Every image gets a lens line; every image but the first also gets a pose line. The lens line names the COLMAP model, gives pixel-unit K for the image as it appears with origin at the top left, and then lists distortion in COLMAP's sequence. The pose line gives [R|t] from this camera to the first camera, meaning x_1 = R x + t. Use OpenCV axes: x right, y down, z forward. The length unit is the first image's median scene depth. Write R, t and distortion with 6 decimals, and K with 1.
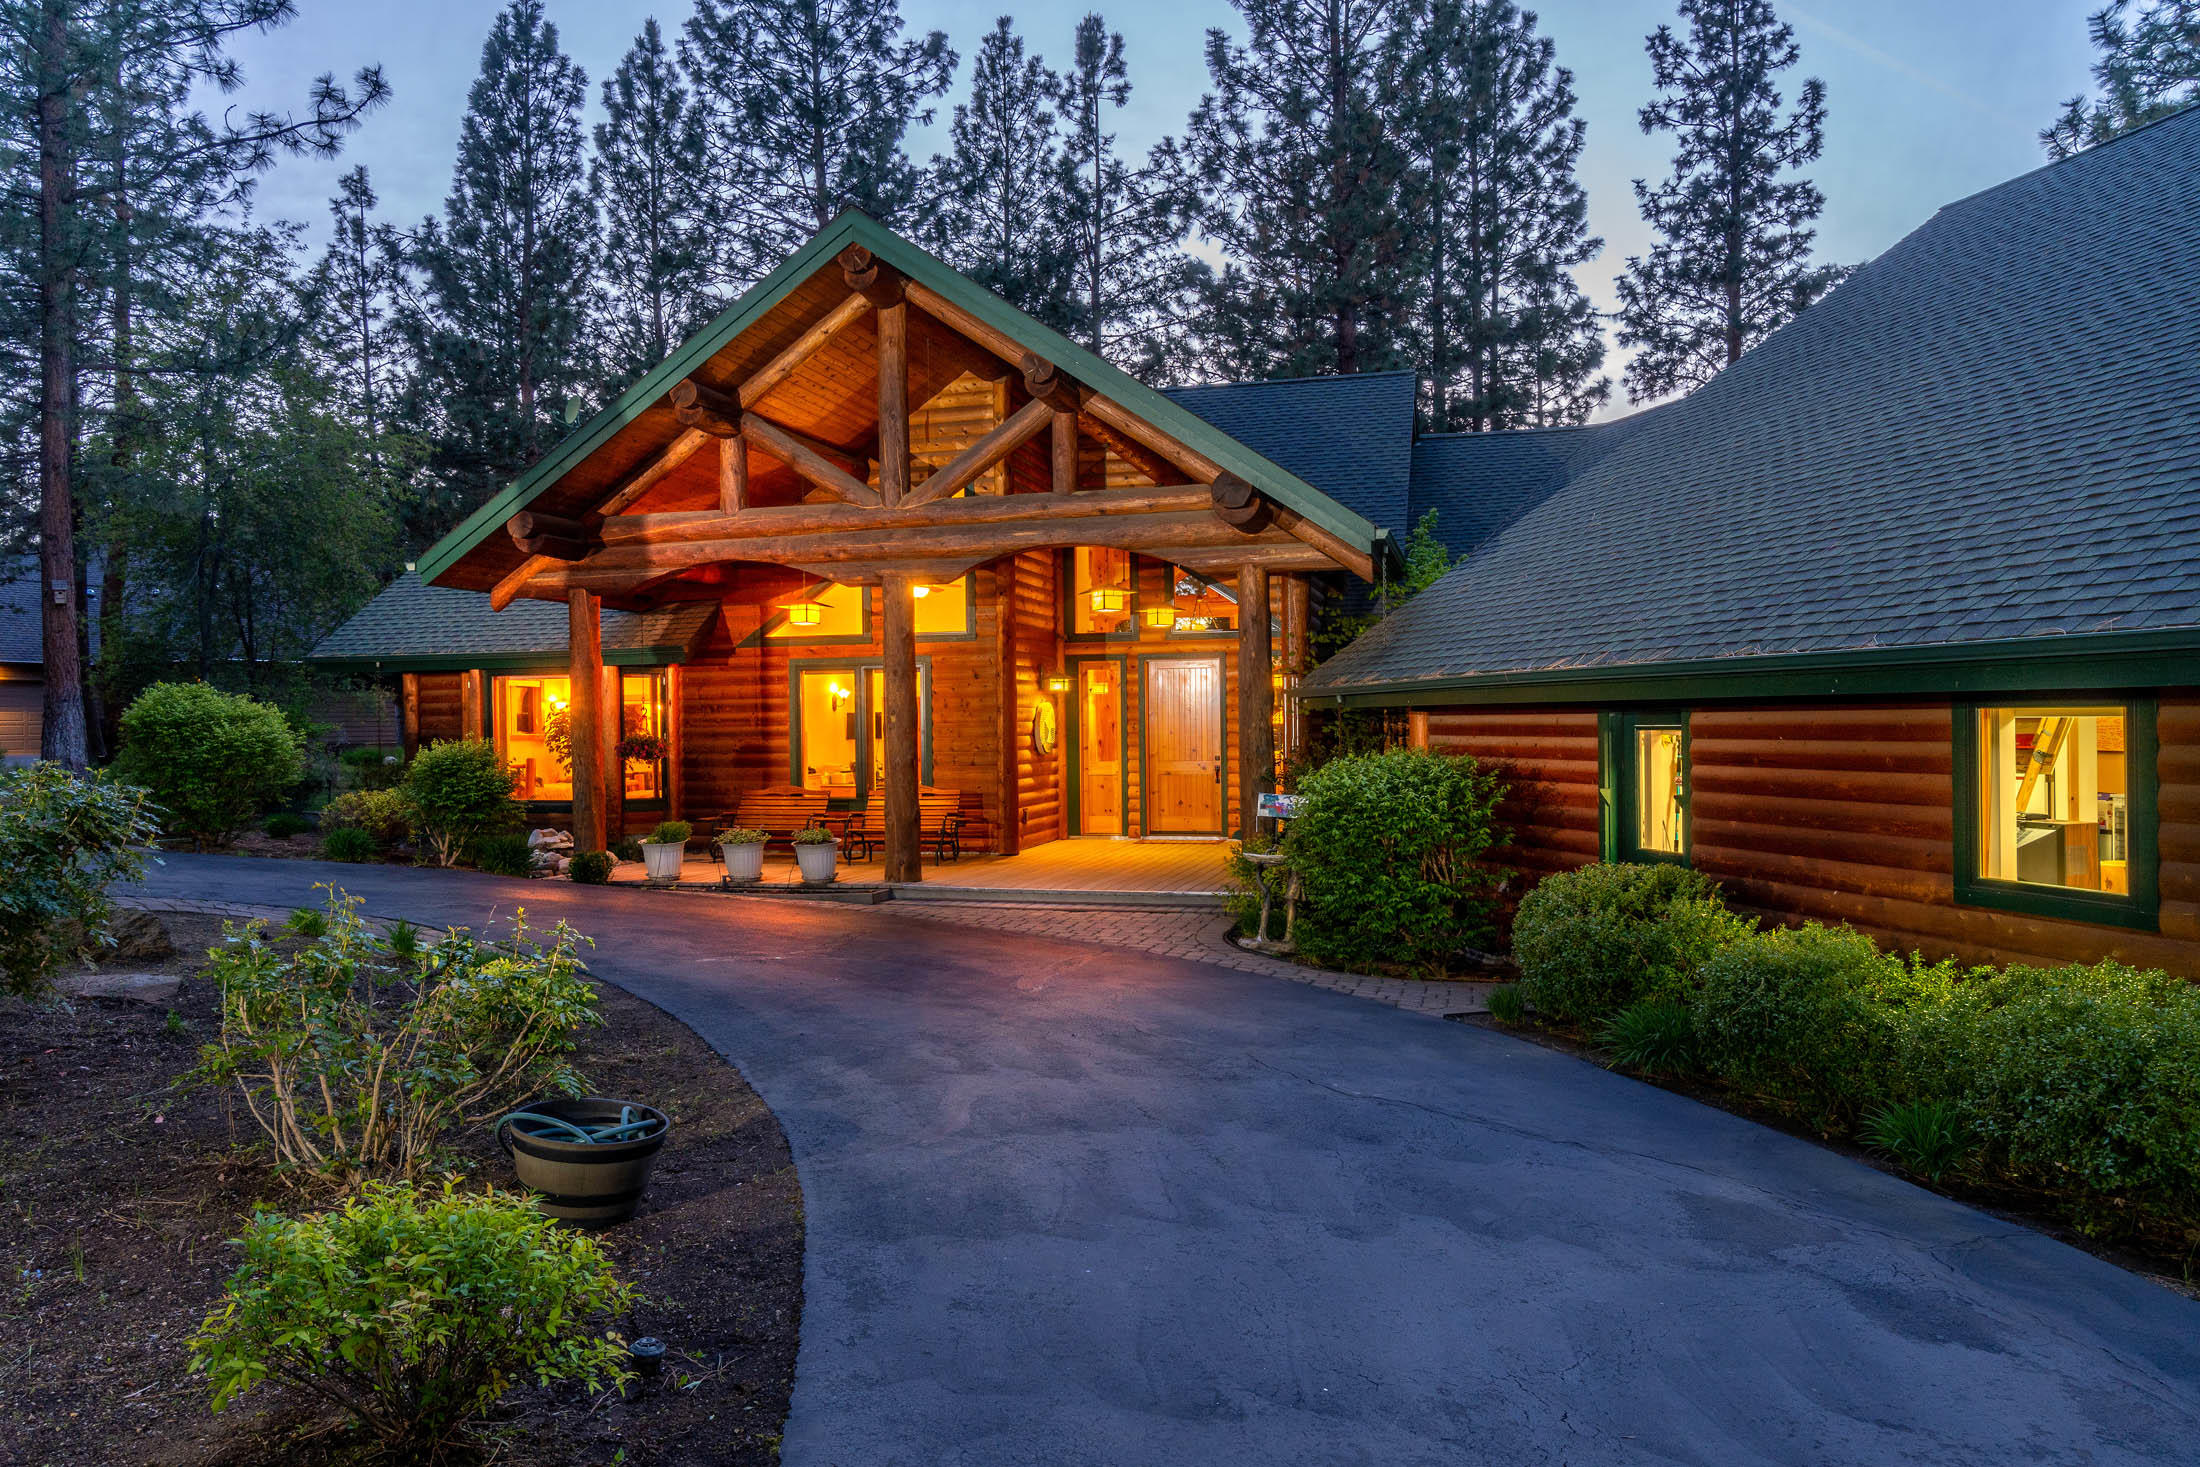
lens RADIAL K [[1526.0, 0, 1098.4], [0, 1526.0, 736.4], [0, 0, 1]] dist [-0.005348, -0.004930]
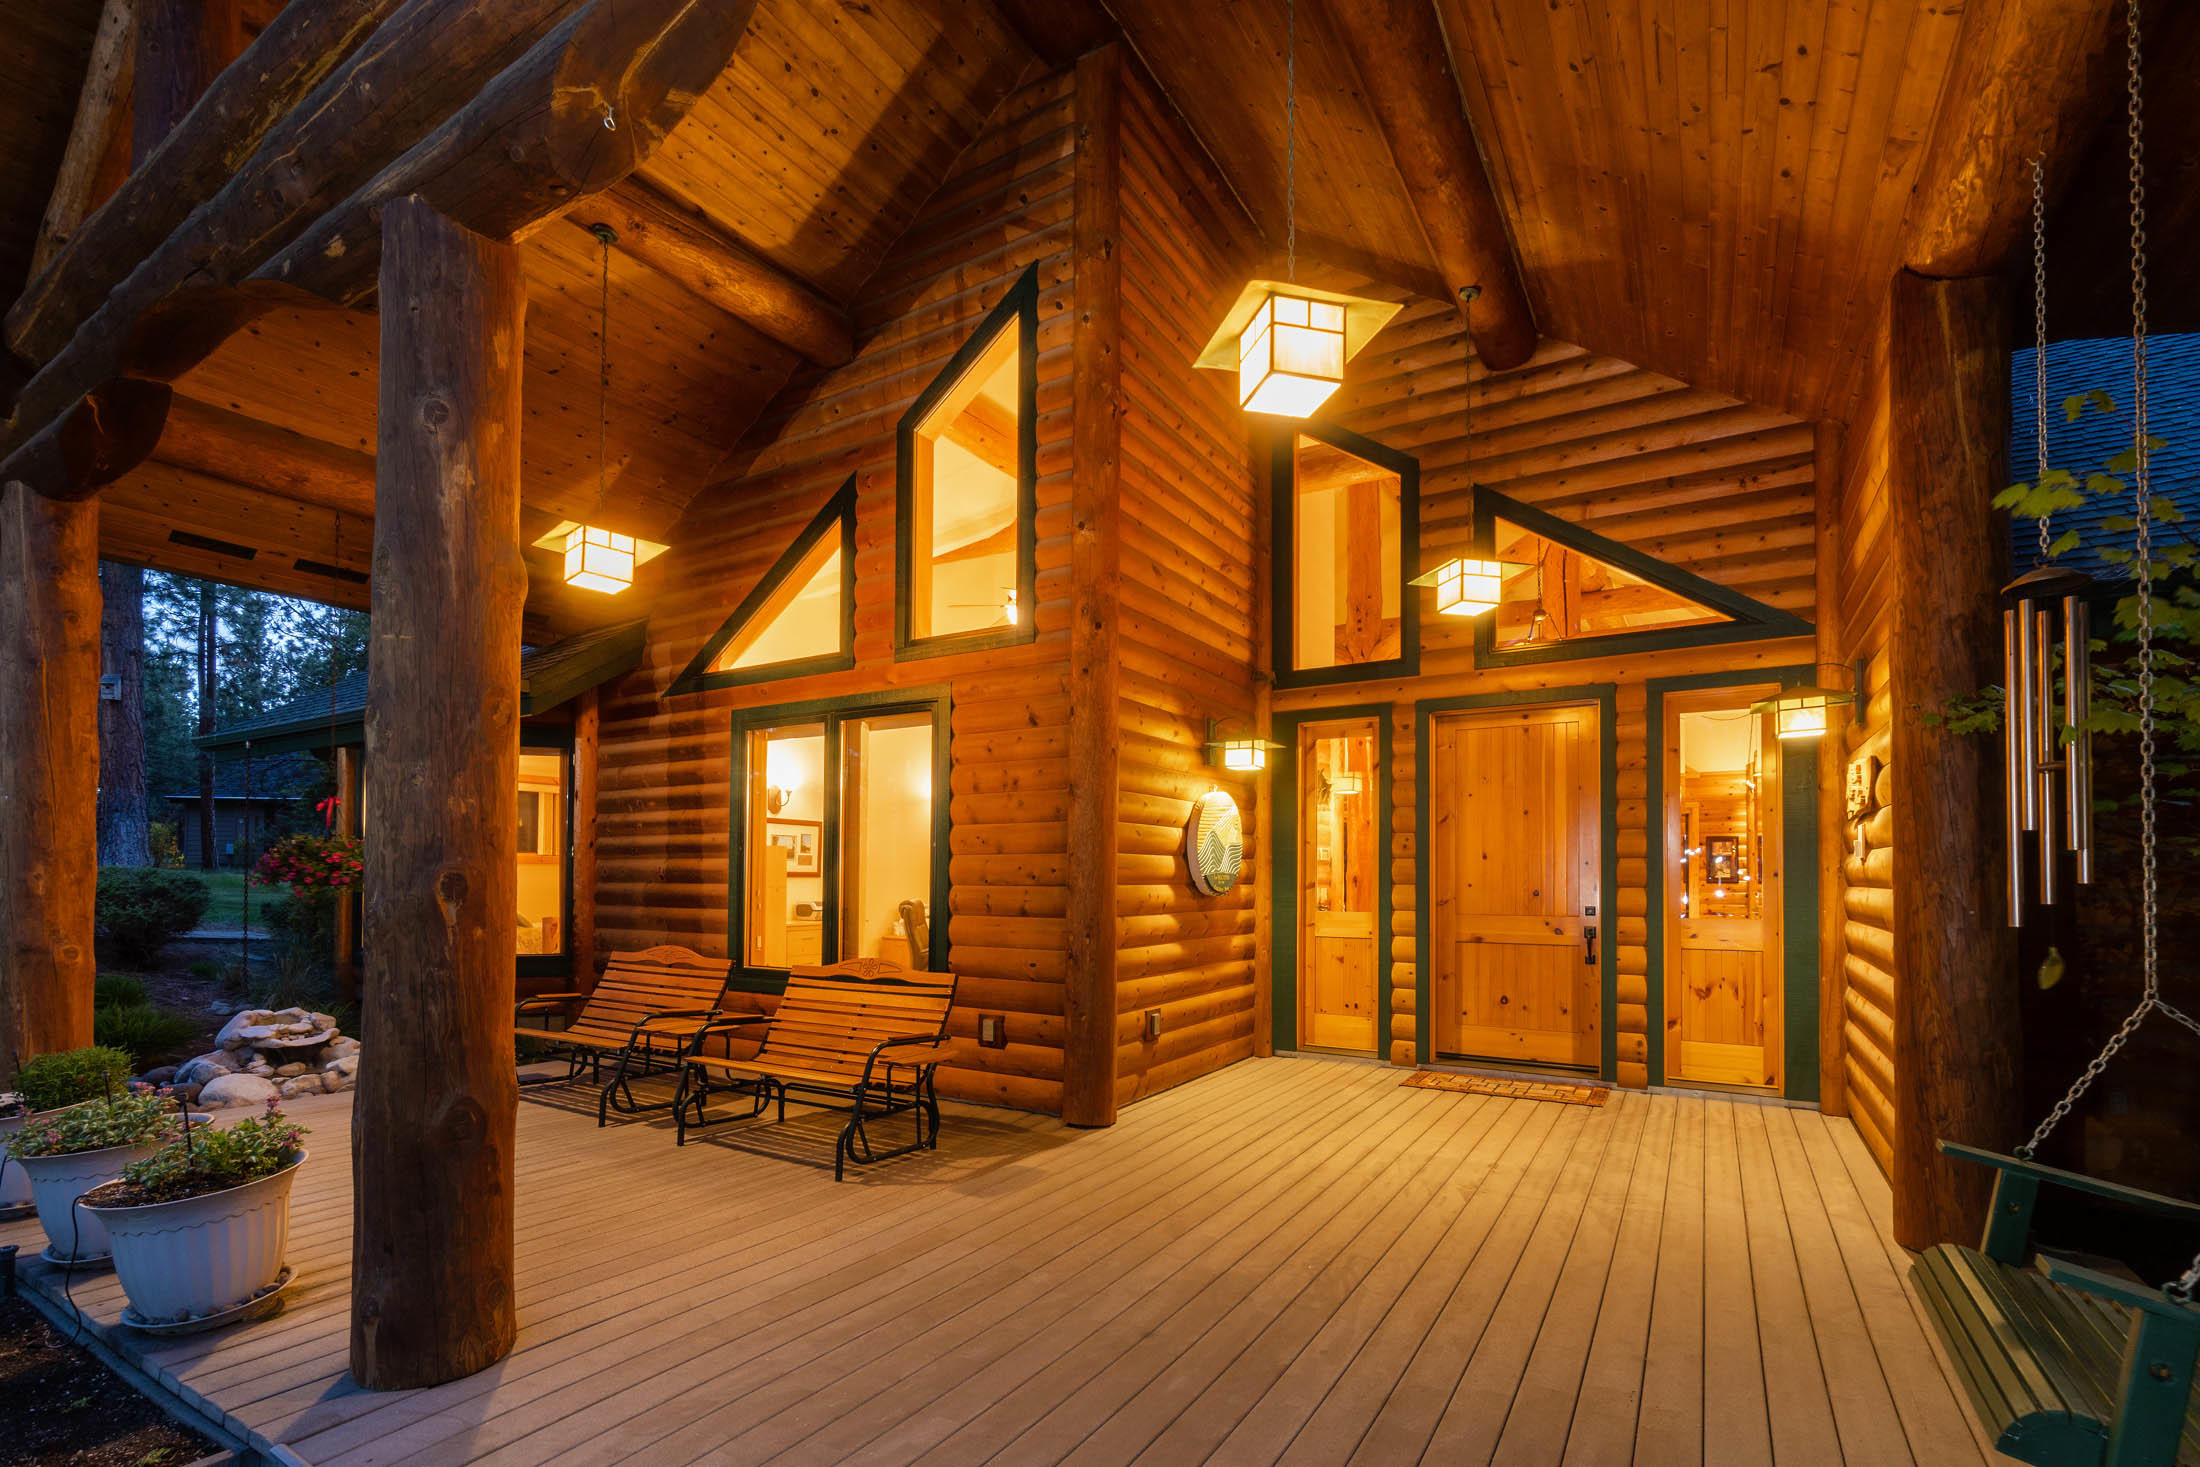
lens RADIAL K [[954.8, 0, 1095.3], [0, 954.8, 873.7], [0, 0, 1]] dist [0.001728, -0.000039]
pose [[0.946117, 0.010989, -0.323640, 0.016141], [-0.016153, 0.999781, -0.013275, 0.005302], [0.323423, 0.017787, 0.946087, 0.378726]]
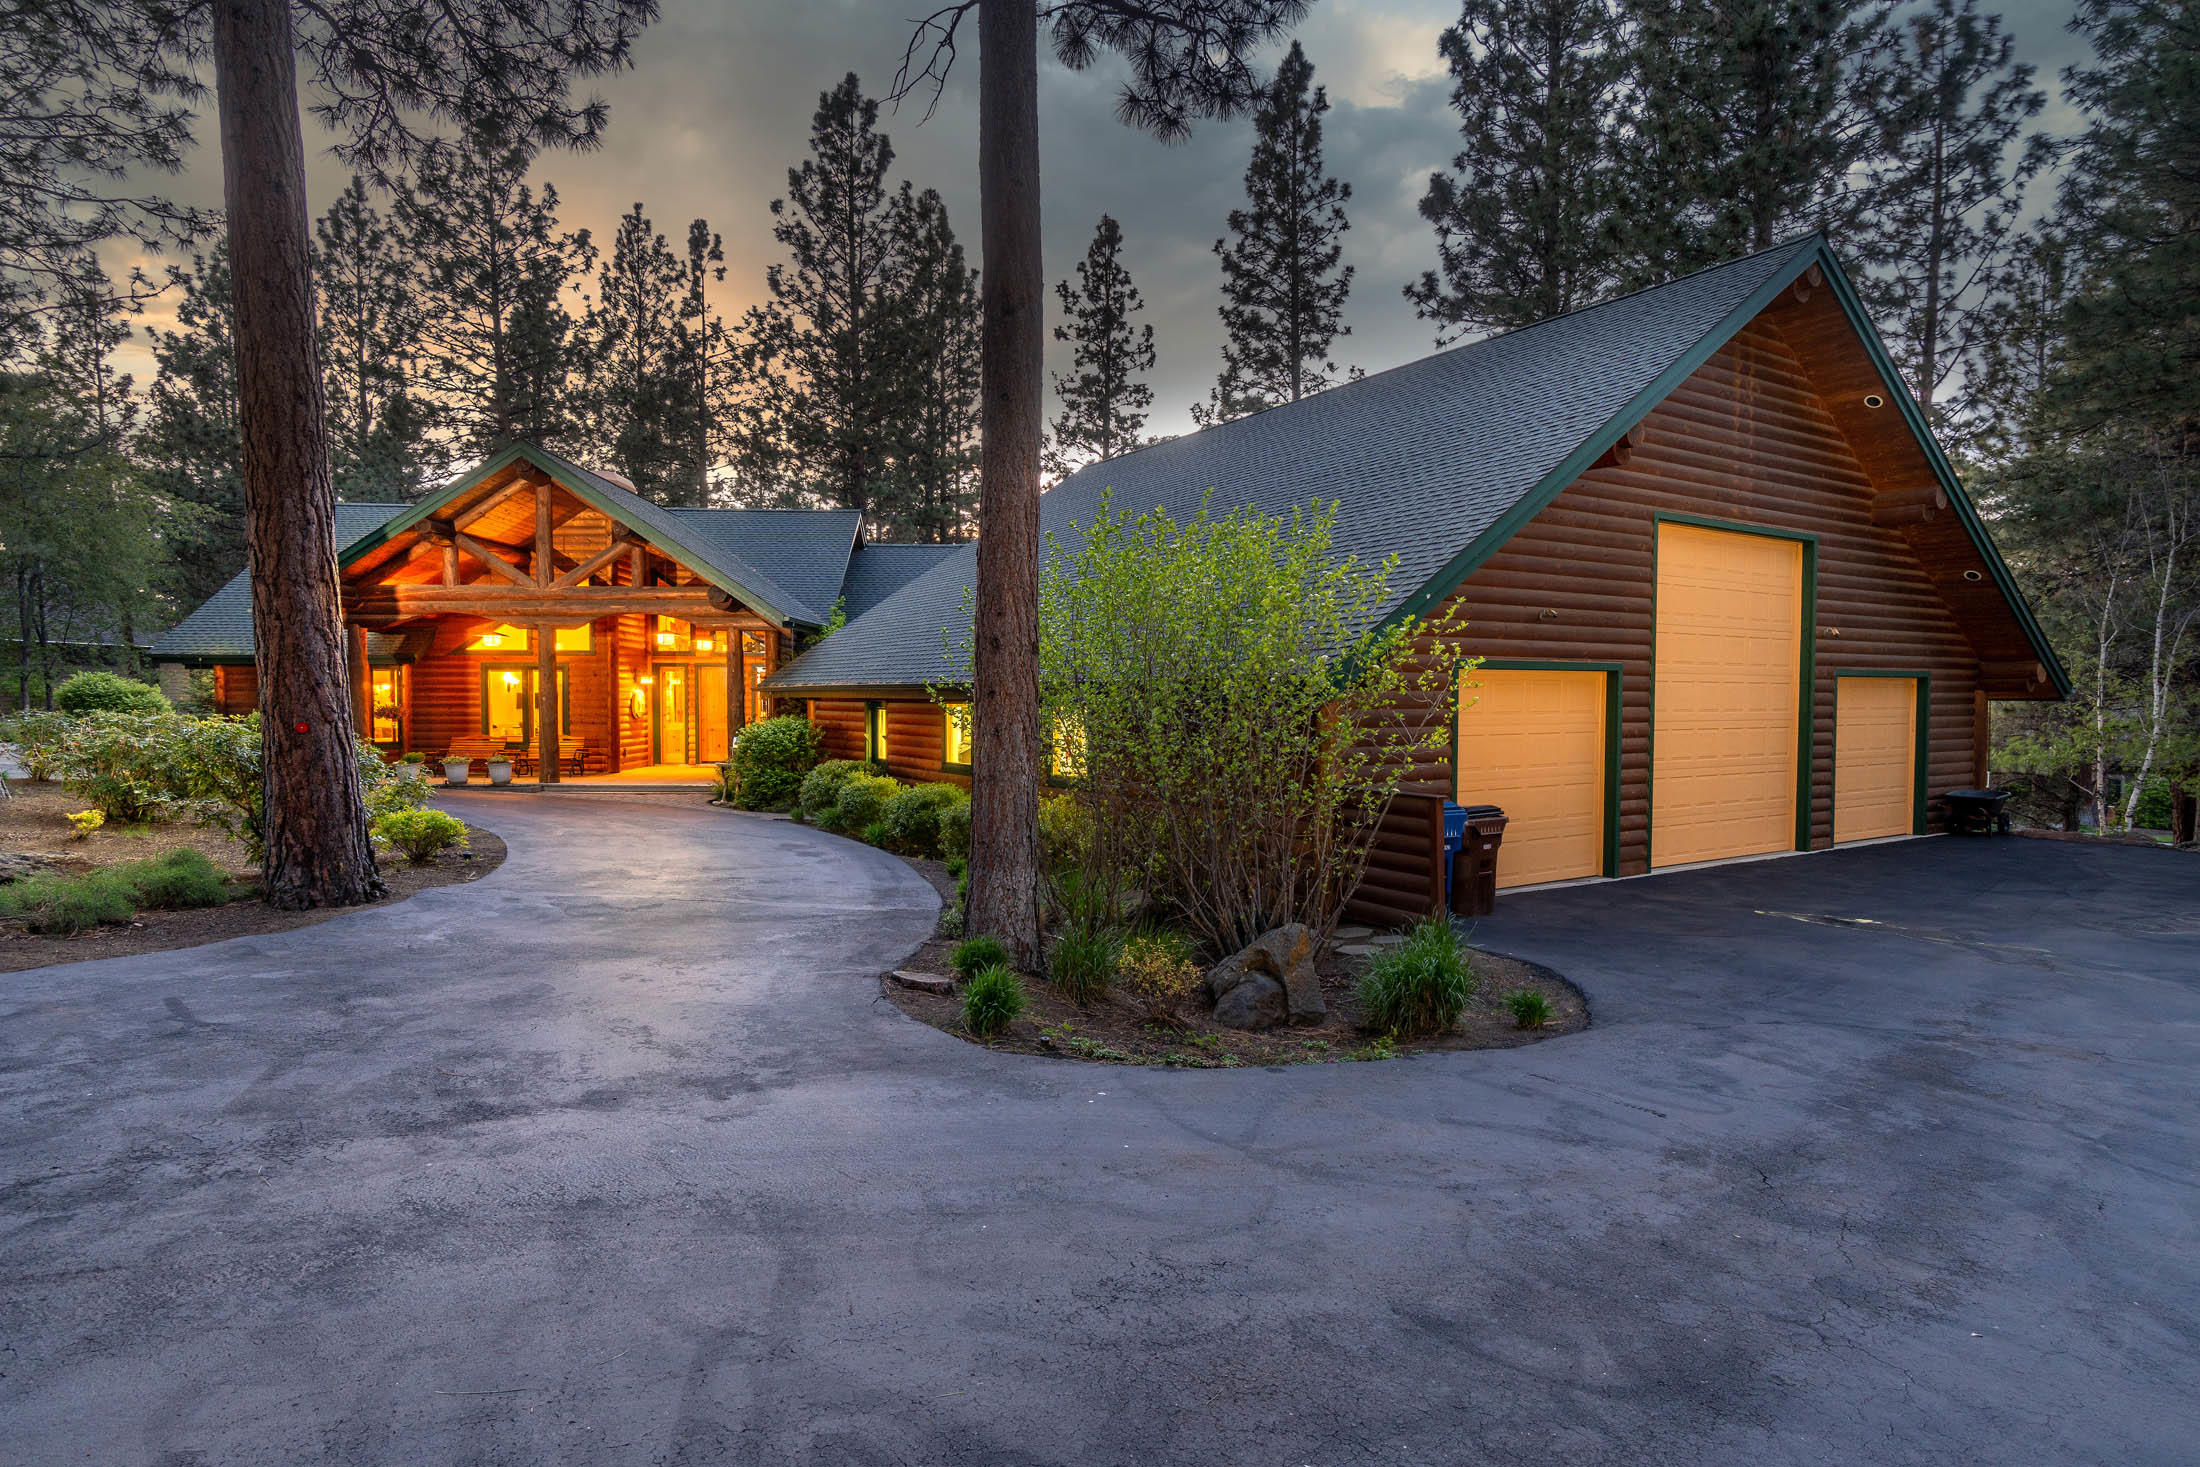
lens RADIAL K [[1169.8, 0, 1095.9], [0, 1169.8, 738.0], [0, 0, 1]] dist [0.000060, 0.001791]
pose [[0.956003, 0.005318, 0.293307, 0.041815], [-0.012290, 0.999684, 0.021932, -0.001107], [-0.293098, -0.024571, 0.955767, -0.260835]]
